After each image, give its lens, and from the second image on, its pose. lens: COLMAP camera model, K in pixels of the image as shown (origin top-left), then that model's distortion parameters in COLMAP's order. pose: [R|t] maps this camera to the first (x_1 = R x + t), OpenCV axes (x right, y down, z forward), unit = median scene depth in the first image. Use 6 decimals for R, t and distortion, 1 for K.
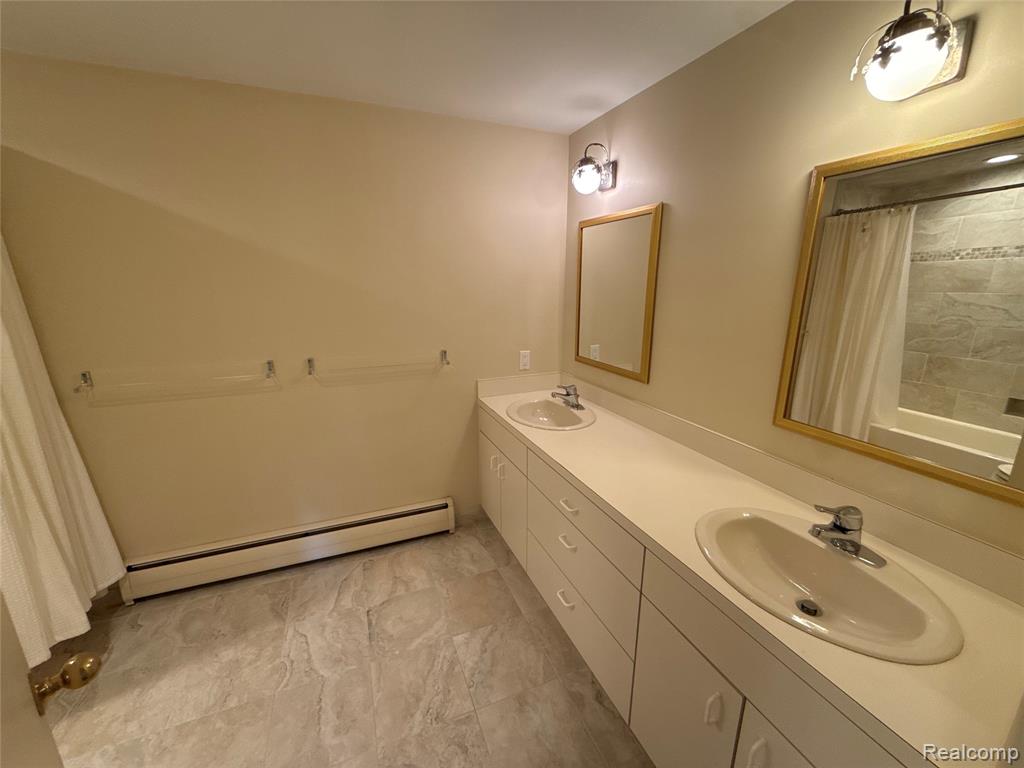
lens RADIAL K [[410.6, 0, 512.0], [0, 410.6, 384.0], [0, 0, 1]] dist [0.000267, 0.000008]
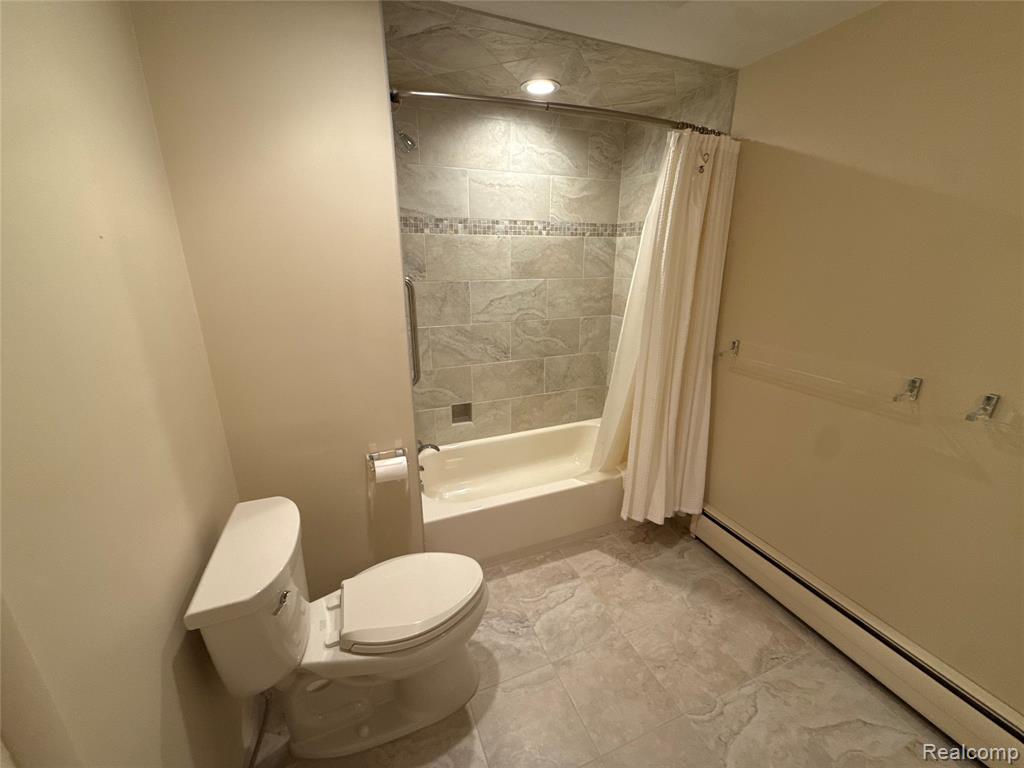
lens RADIAL K [[410.6, 0, 512.0], [0, 410.6, 384.0], [0, 0, 1]] dist [0.000267, 0.000008]
pose [[-0.007785, 0.293814, -0.955831, 0.075098], [-0.246814, 0.925722, 0.286569, -0.084843], [0.969032, 0.238143, 0.065310, 0.335784]]
